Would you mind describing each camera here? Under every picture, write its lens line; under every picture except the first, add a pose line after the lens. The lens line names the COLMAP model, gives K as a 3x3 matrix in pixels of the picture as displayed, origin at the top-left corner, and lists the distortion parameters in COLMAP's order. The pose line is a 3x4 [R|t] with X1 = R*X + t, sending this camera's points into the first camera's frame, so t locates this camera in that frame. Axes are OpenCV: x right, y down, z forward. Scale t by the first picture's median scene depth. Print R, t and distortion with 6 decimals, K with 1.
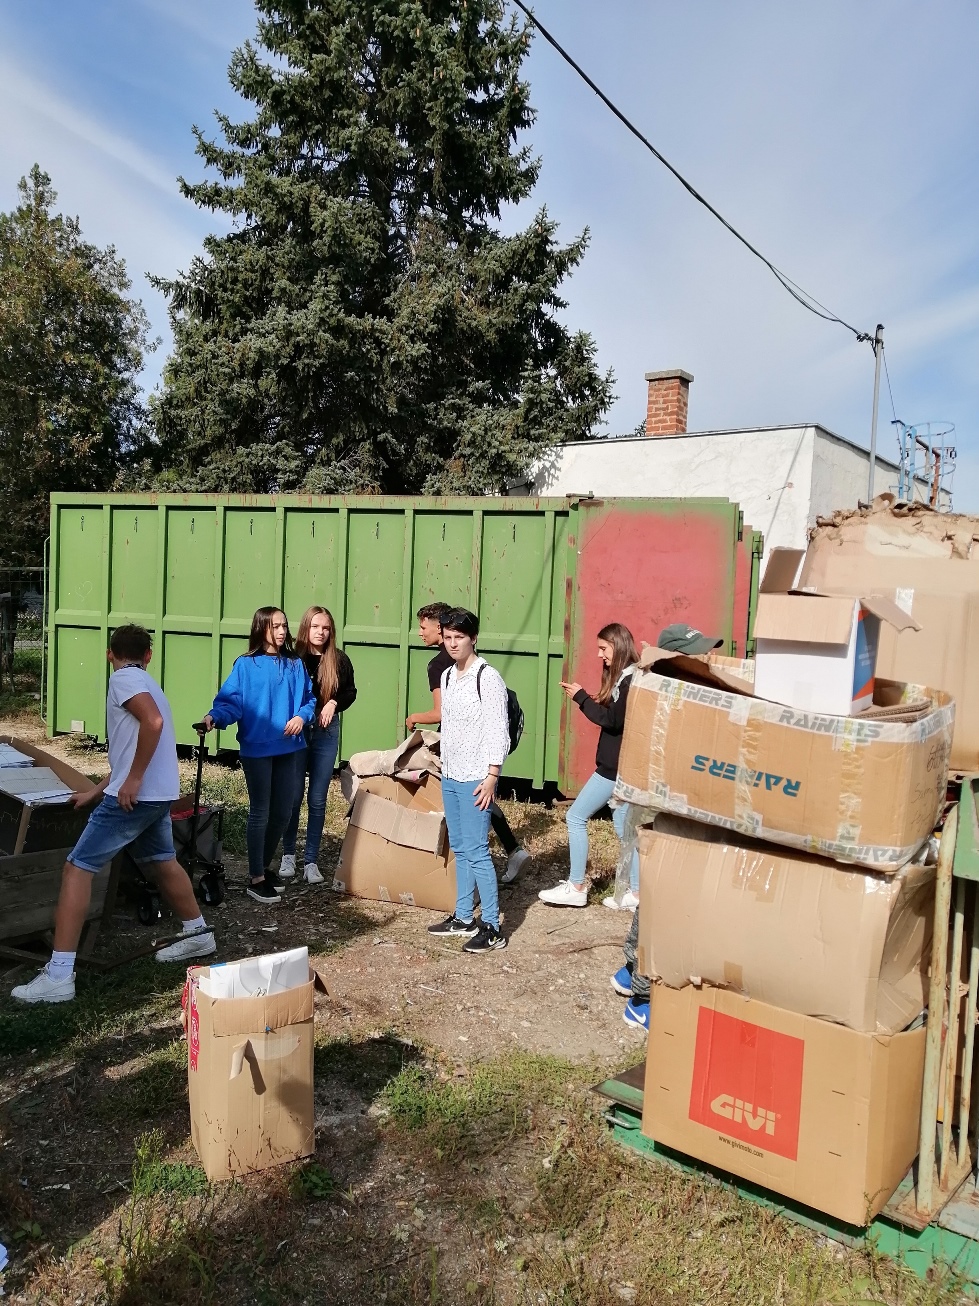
lens RADIAL K [[1004.2, 0, 472.1], [0, 1004.2, 650.6], [0, 0, 1]] dist [-0.006947, 0.070677]
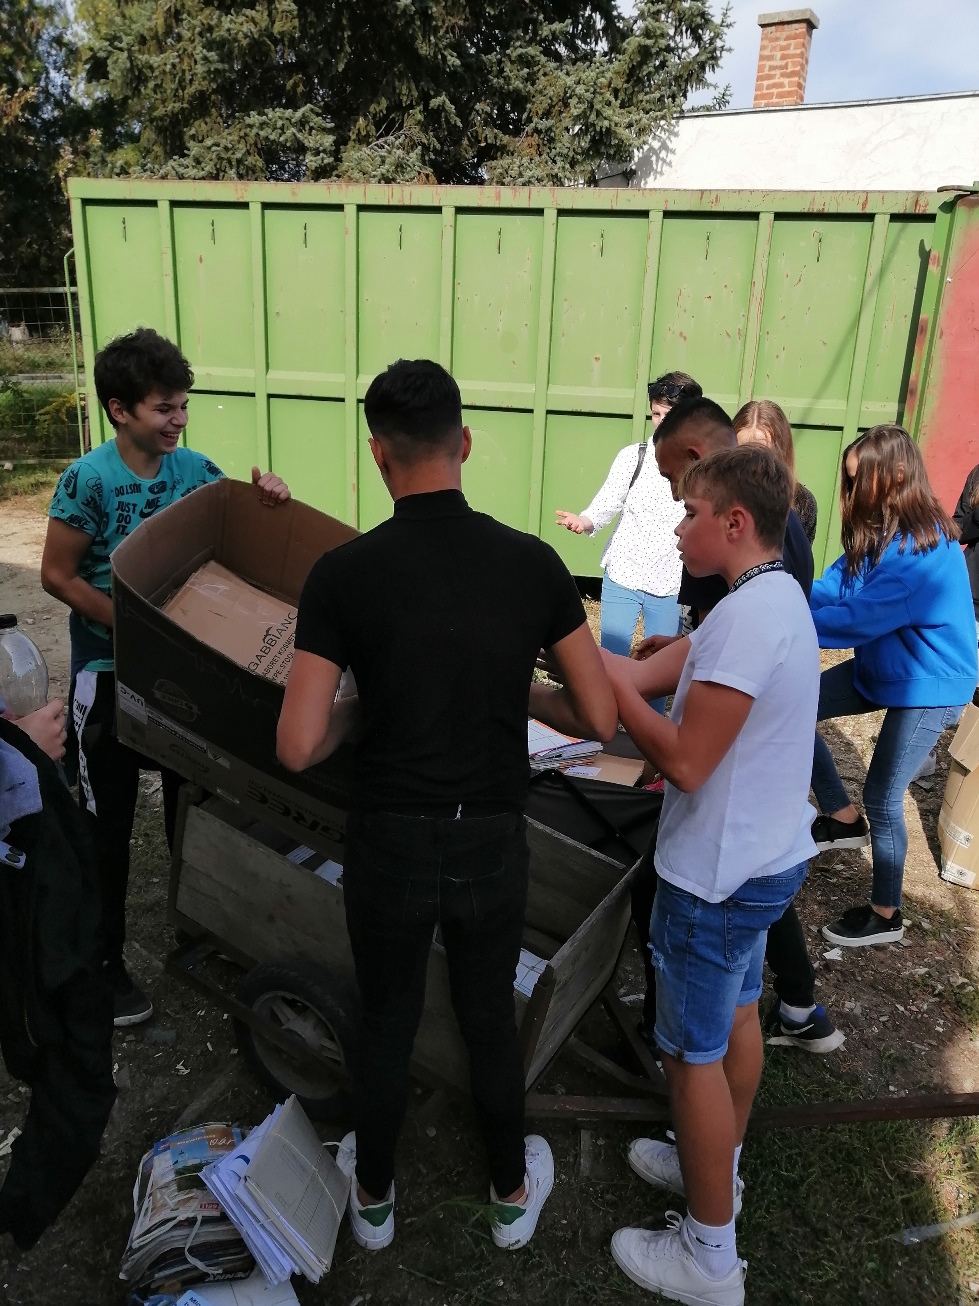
lens RADIAL K [[1007.6, 0, 481.8], [0, 1007.6, 651.0], [0, 0, 1]] dist [-0.001375, 0.031777]
pose [[0.992300, -0.045858, 0.115052, -0.157649], [0.012569, 0.961420, 0.274798, -0.024368], [-0.123215, -0.271236, 0.954594, 0.158573]]
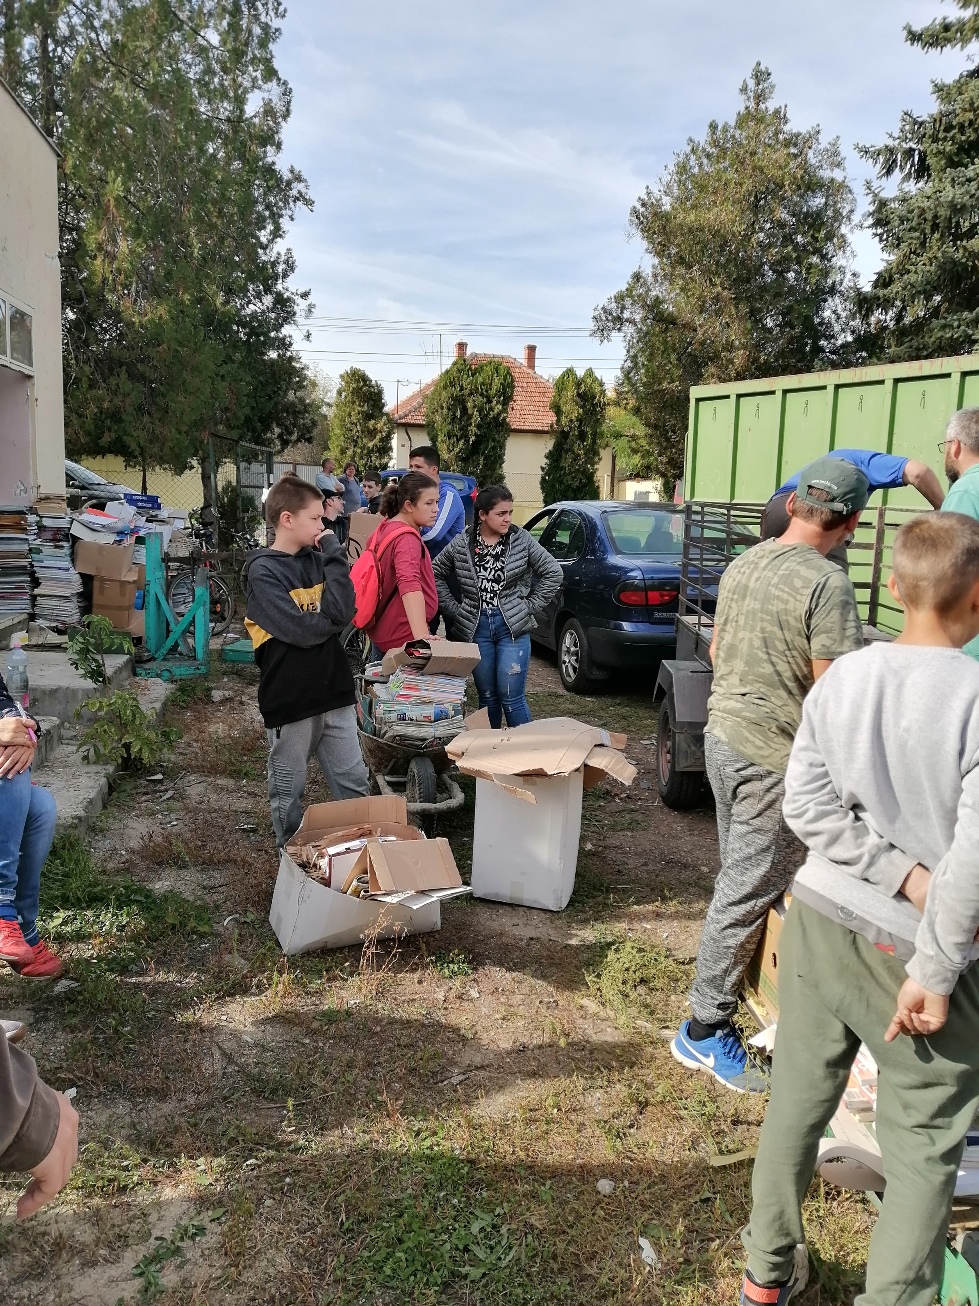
lens RADIAL K [[1007.6, 0, 481.8], [0, 1007.6, 651.0], [0, 0, 1]] dist [-0.001375, 0.031777]
pose [[0.730220, 0.086068, -0.677769, 0.108526], [-0.024911, 0.994728, 0.099479, 0.012812], [0.682758, -0.055757, 0.728514, 0.040389]]
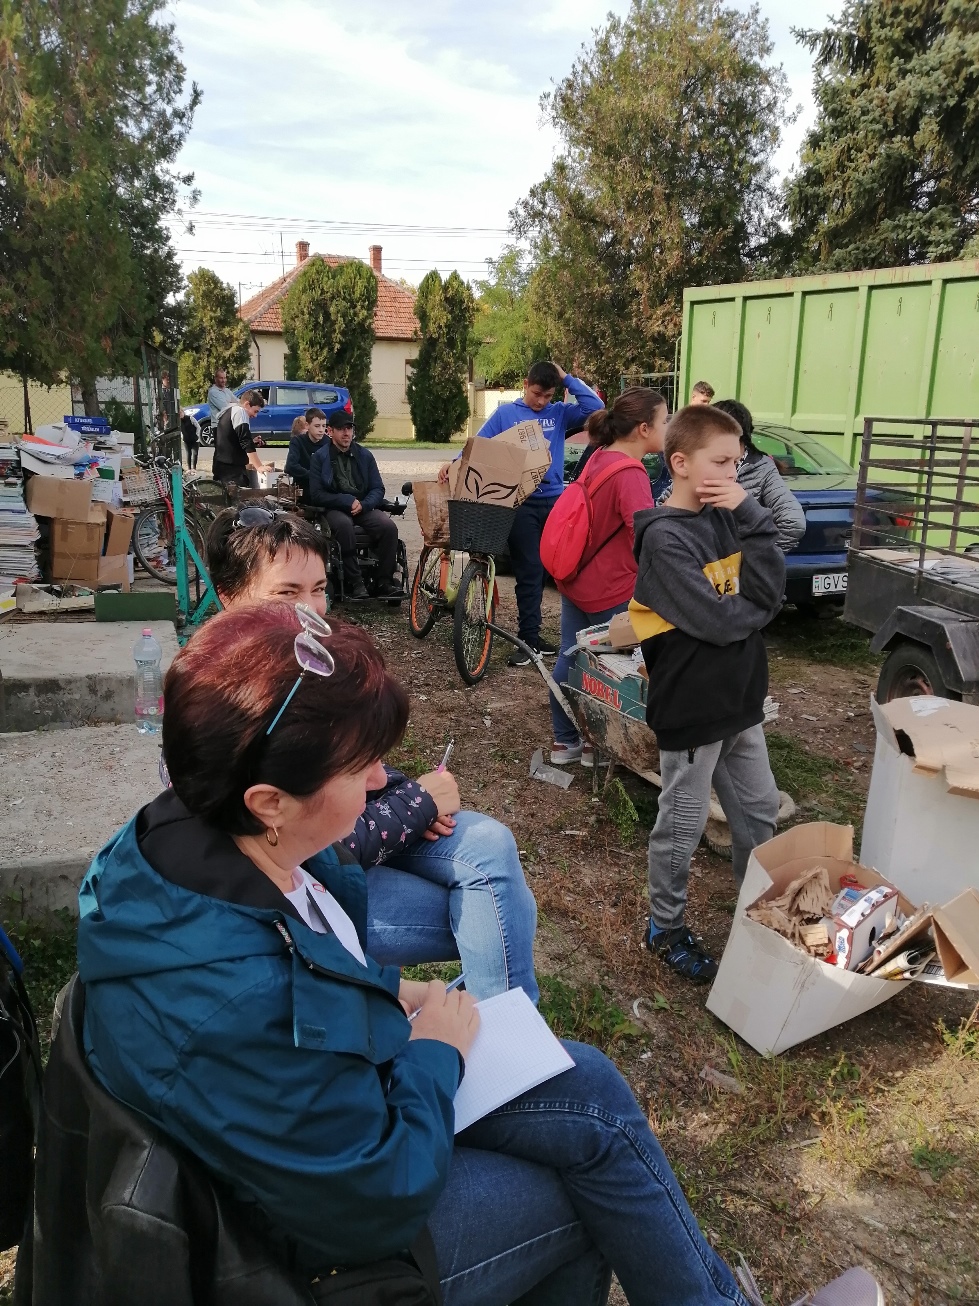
lens RADIAL K [[1000.7, 0, 489.5], [0, 1000.7, 653.0], [0, 0, 1]] dist [0.000228, 0.025679]
pose [[0.841023, 0.101543, -0.531384, -0.015492], [-0.001194, 0.982573, 0.185871, 0.007209], [0.540997, -0.155687, 0.826488, 0.022354]]
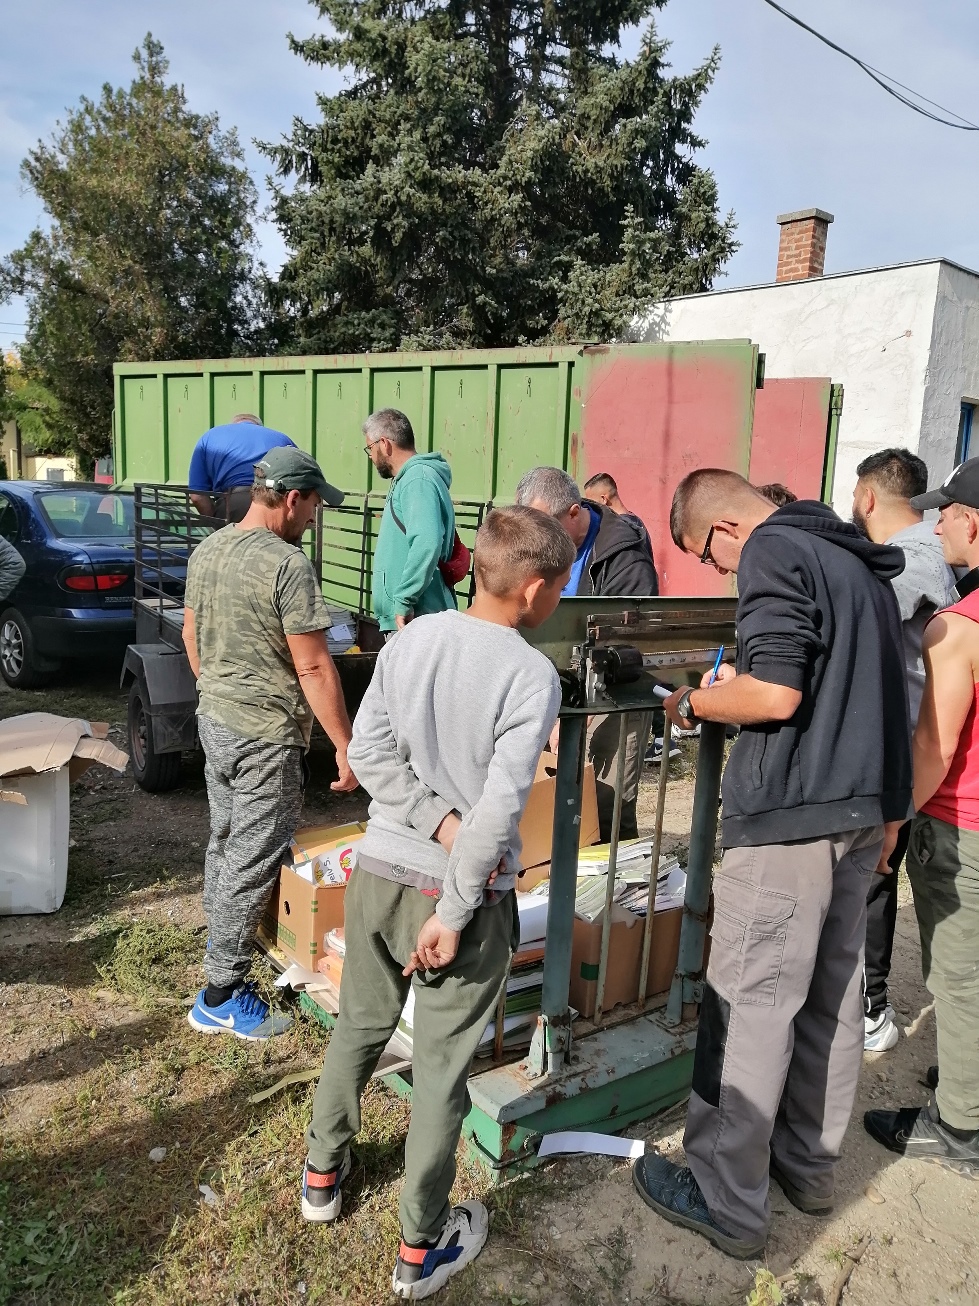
lens RADIAL K [[1007.6, 0, 481.8], [0, 1007.6, 651.0], [0, 0, 1]] dist [-0.001375, 0.031777]
pose [[0.980366, 0.026419, -0.195410, 0.104647], [-0.004579, 0.993767, 0.111385, 0.012243], [0.197134, -0.108304, 0.974376, 0.026569]]
